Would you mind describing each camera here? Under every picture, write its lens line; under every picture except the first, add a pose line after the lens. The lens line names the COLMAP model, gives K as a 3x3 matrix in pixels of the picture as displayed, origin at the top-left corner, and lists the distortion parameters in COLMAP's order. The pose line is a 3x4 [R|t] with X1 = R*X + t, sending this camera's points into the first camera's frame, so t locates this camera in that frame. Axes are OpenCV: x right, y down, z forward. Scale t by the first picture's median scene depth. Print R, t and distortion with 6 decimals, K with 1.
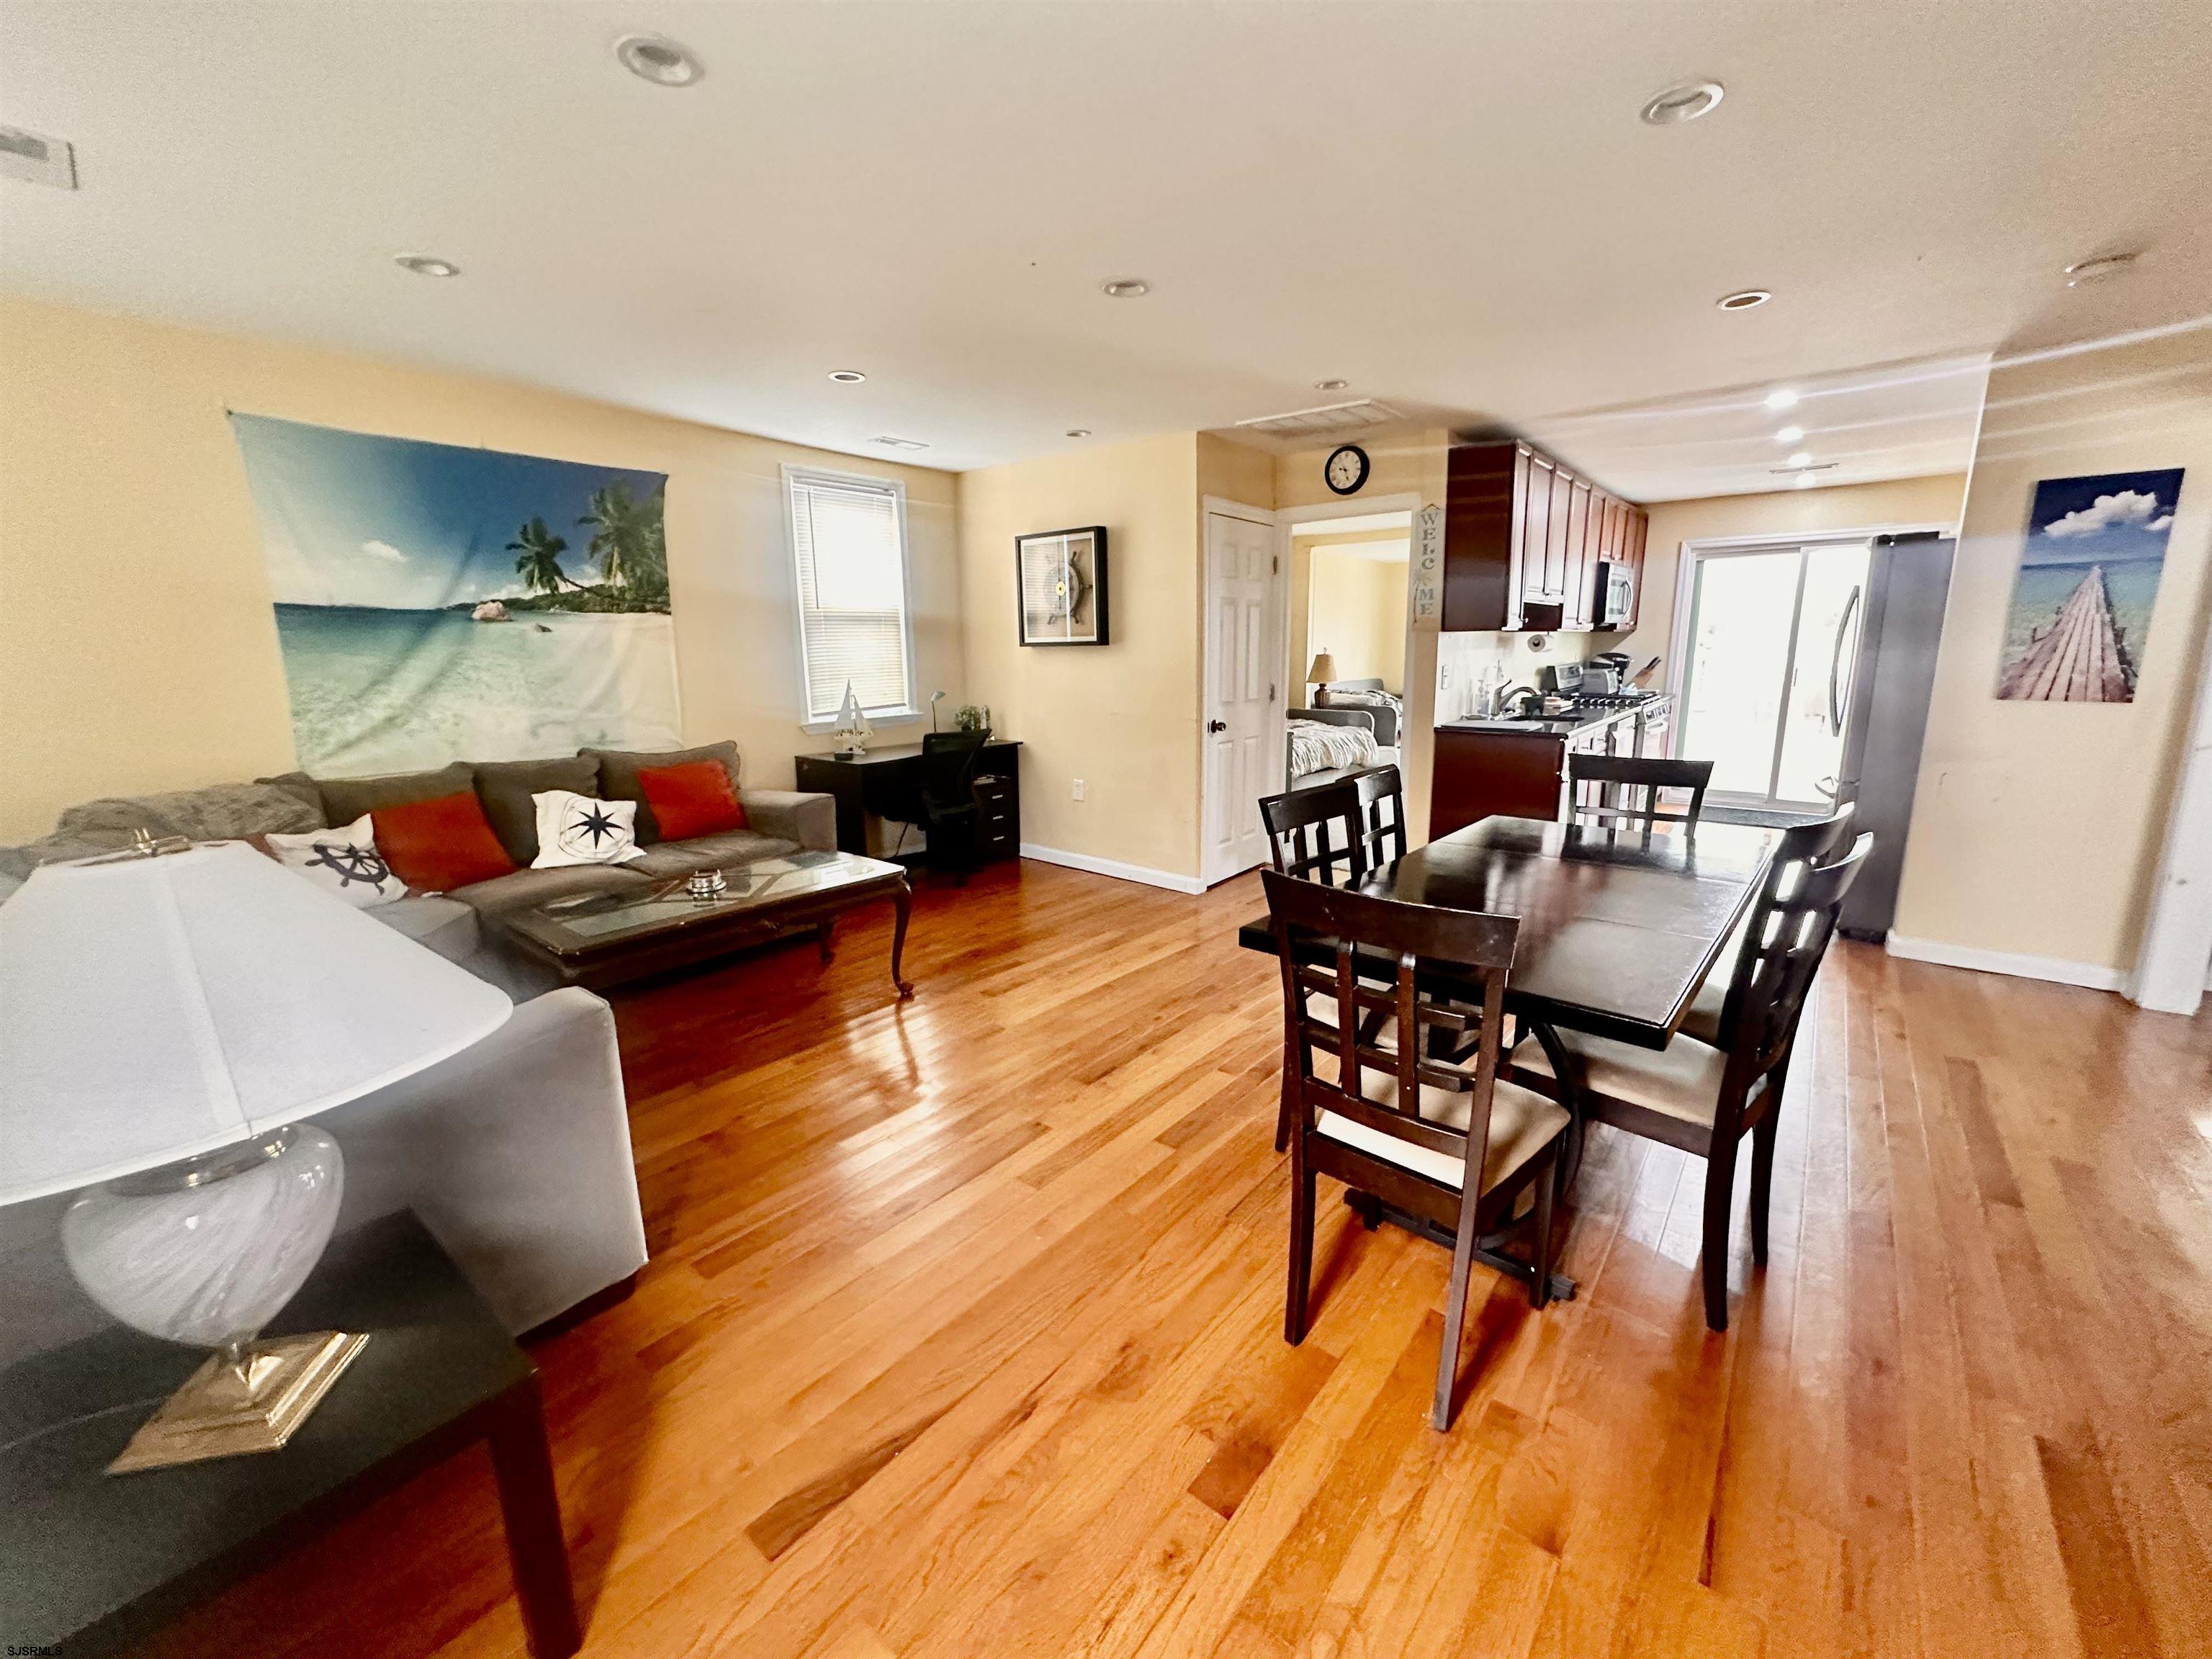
lens RADIAL K [[868.5, 0, 1105.5], [0, 868.5, 815.0], [0, 0, 1]] dist [-0.001547, 0.000002]
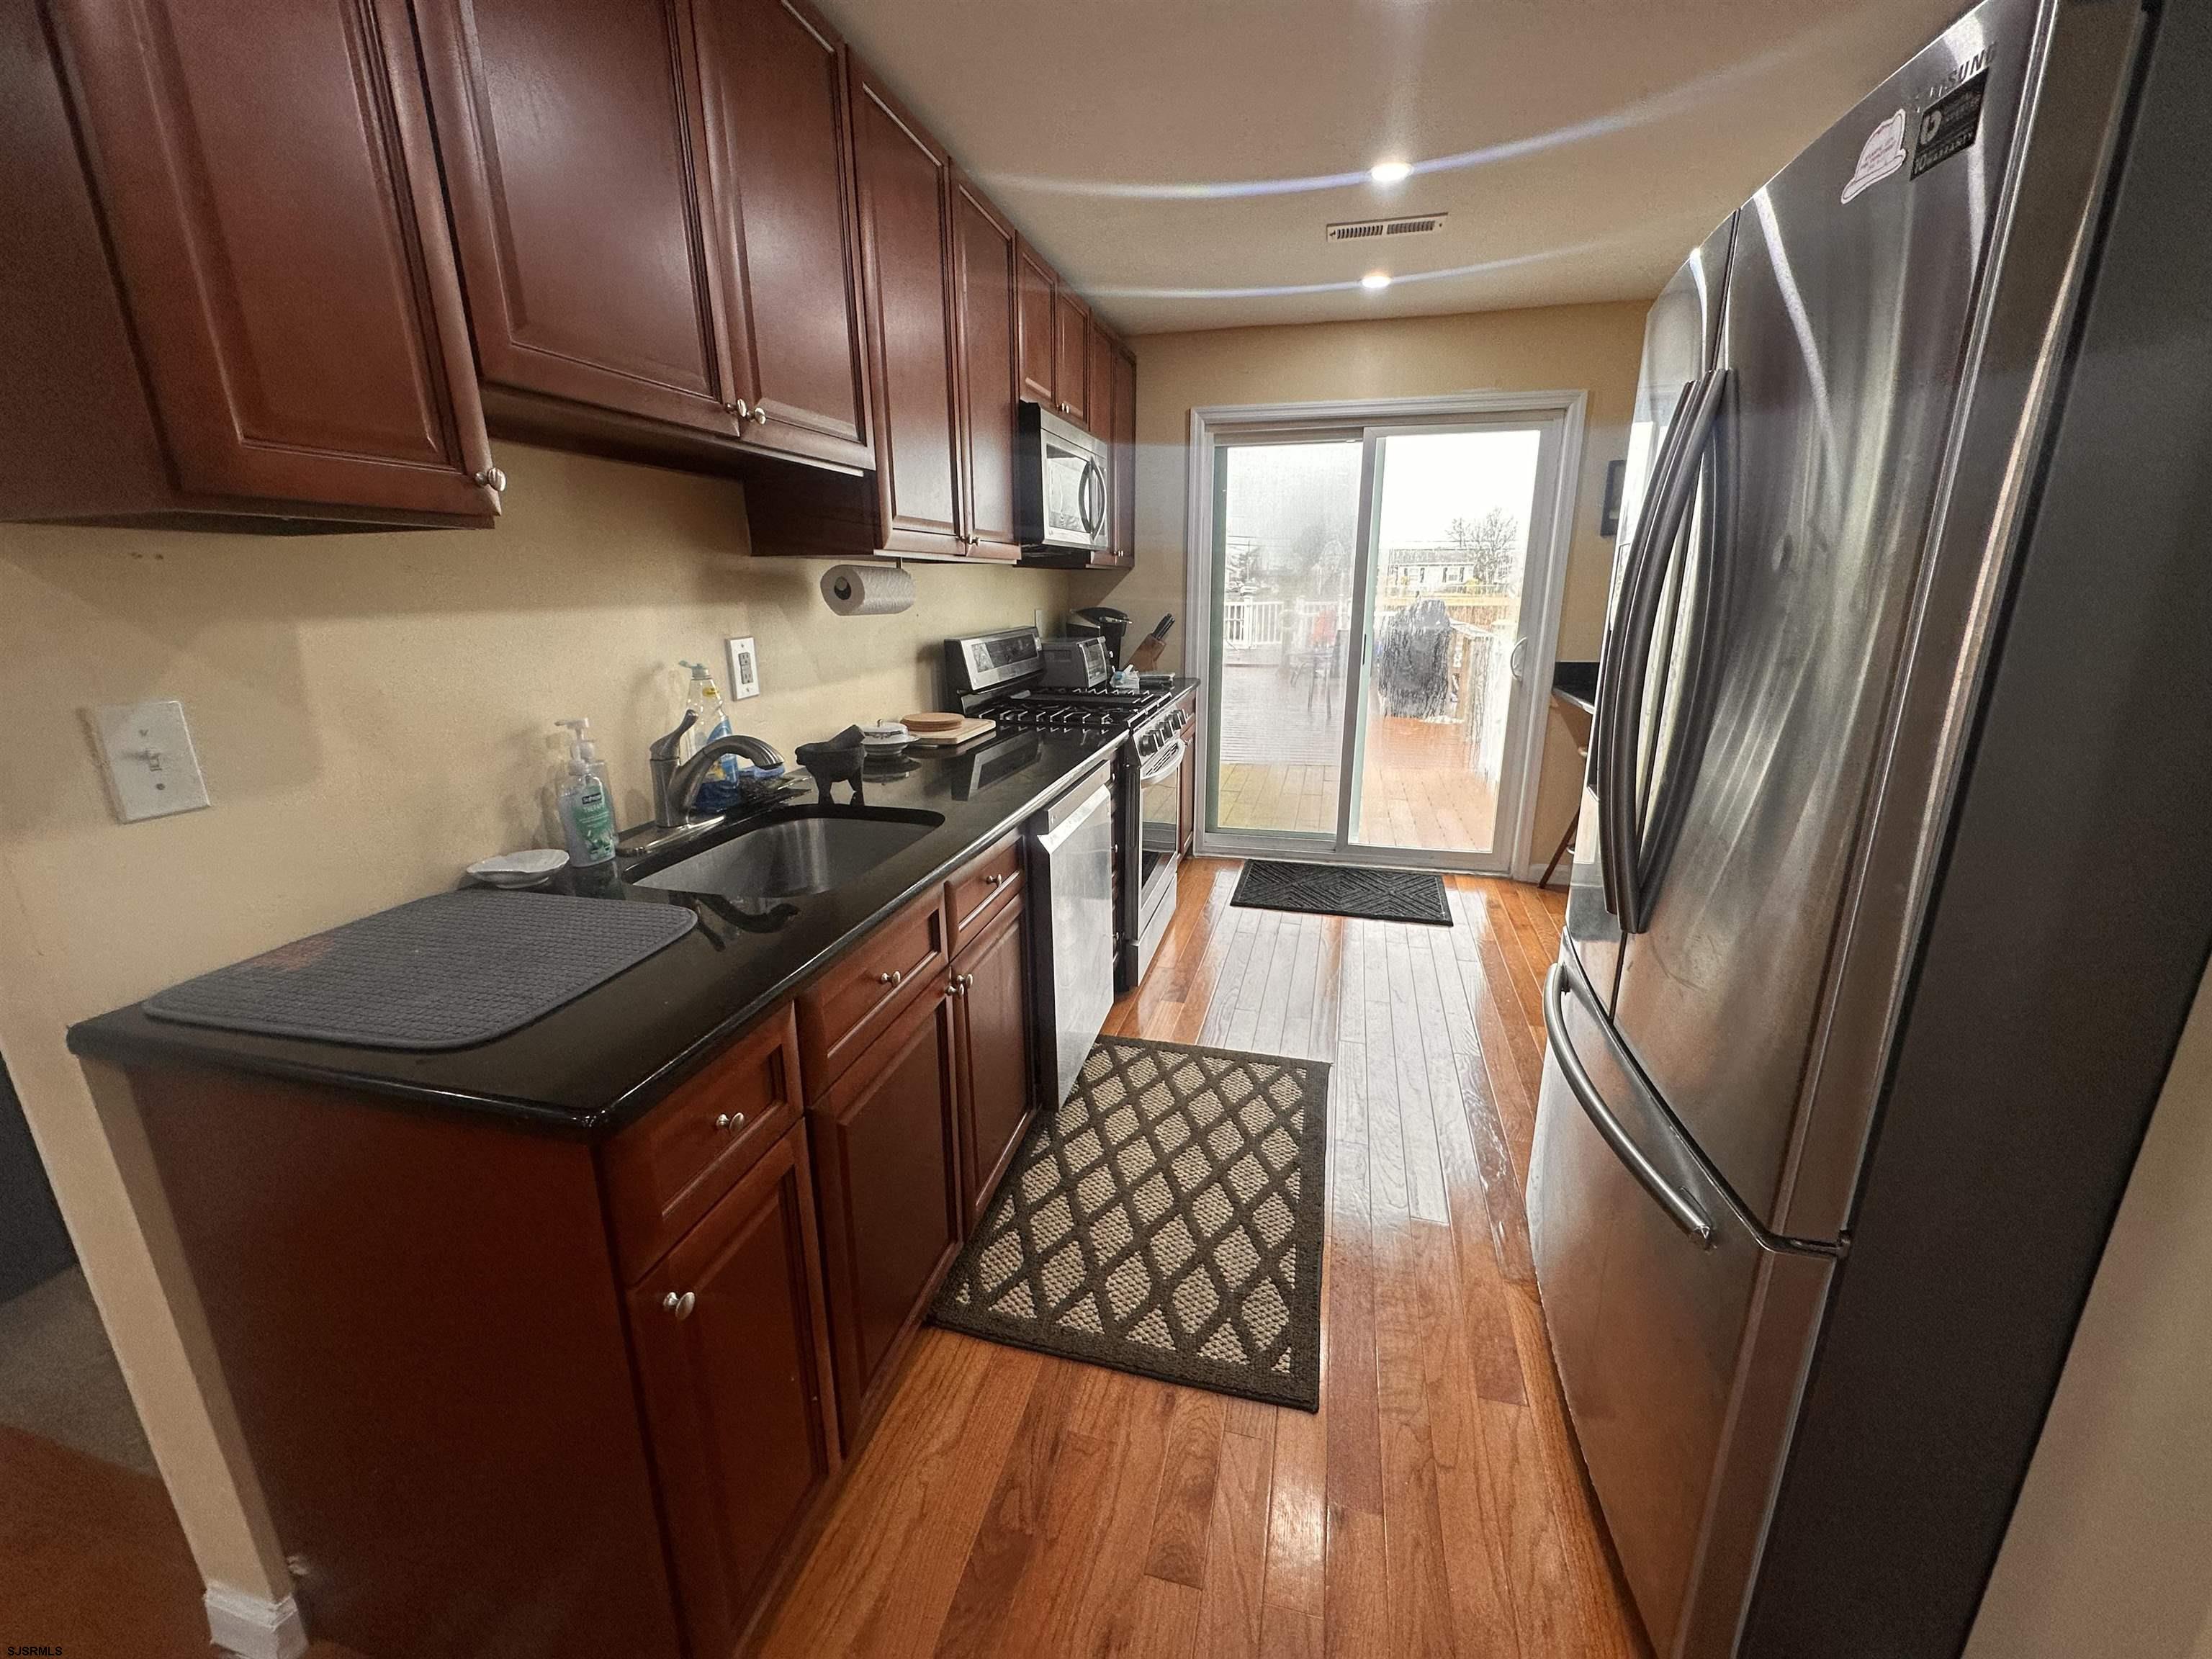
lens RADIAL K [[868.5, 0, 1112.2], [0, 868.5, 822.7], [0, 0, 1]] dist [-0.001547, 0.000002]
pose [[0.899075, -0.104858, 0.425052, 0.221115], [0.075835, 0.993518, 0.084688, -0.062684], [-0.431177, -0.043907, 0.901198, 0.316705]]
